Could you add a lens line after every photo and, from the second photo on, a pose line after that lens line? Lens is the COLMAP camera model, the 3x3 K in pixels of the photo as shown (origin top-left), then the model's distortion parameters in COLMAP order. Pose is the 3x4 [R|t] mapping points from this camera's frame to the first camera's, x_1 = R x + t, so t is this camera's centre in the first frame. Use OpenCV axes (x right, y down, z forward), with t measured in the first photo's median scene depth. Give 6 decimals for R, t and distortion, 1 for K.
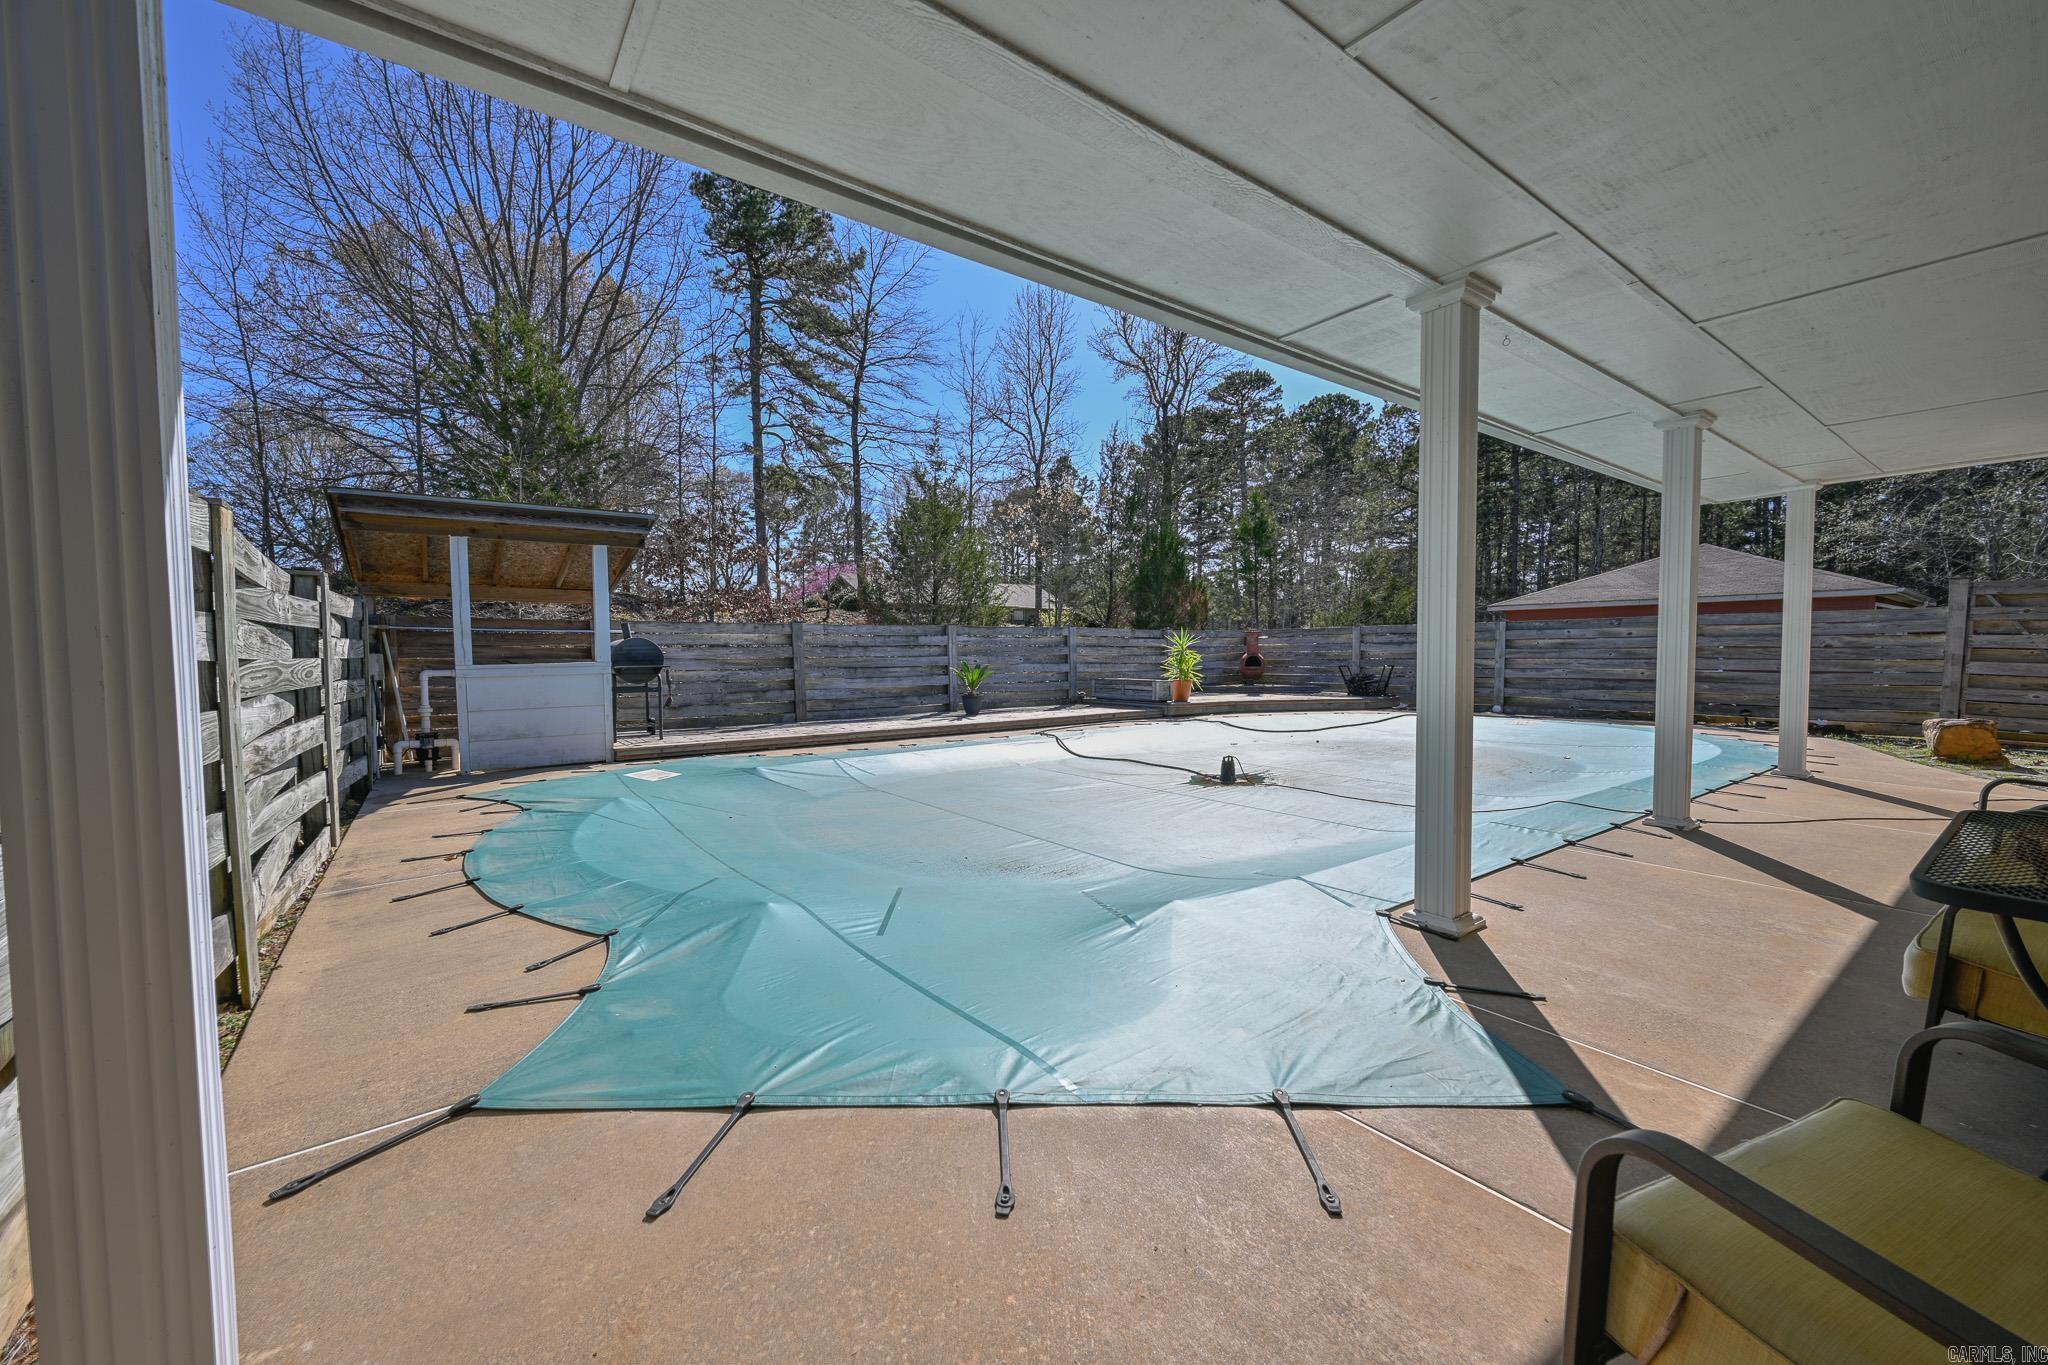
lens RADIAL K [[798.4, 0, 1007.3], [0, 798.4, 684.1], [0, 0, 1]] dist [0.000155, -0.000004]
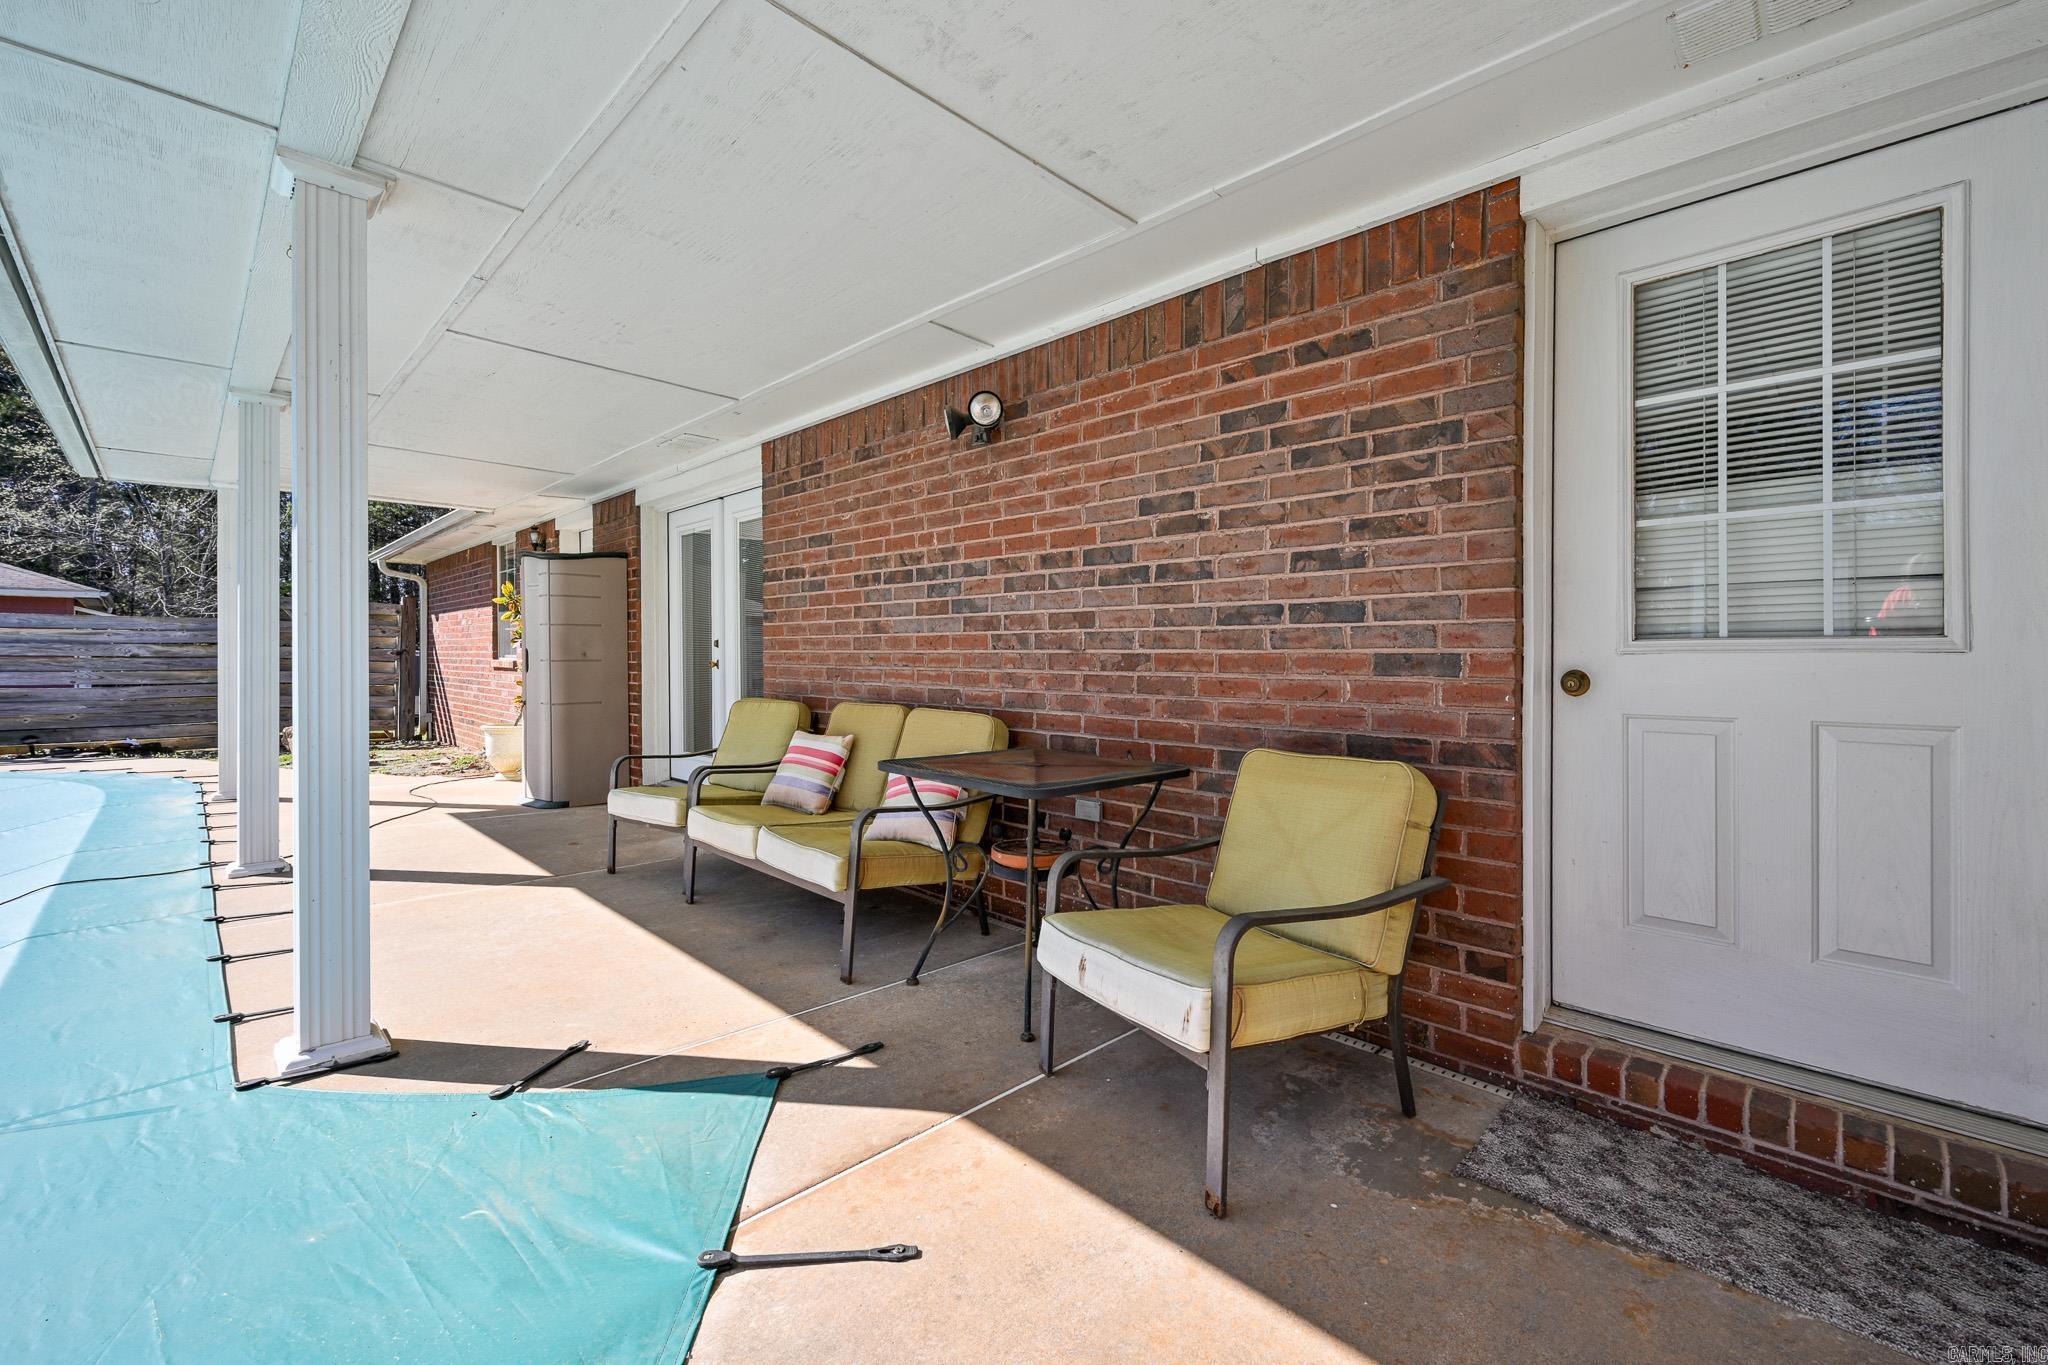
lens RADIAL K [[838.3, 0, 1085.4], [0, 838.3, 658.8], [0, 0, 1]] dist [-0.003133, 0.000109]
pose [[-0.191204, 0.000484, 0.981550, -0.098144], [0.040626, 0.999147, 0.007421, -0.008657], [-0.980709, 0.041295, -0.191060, 0.151281]]
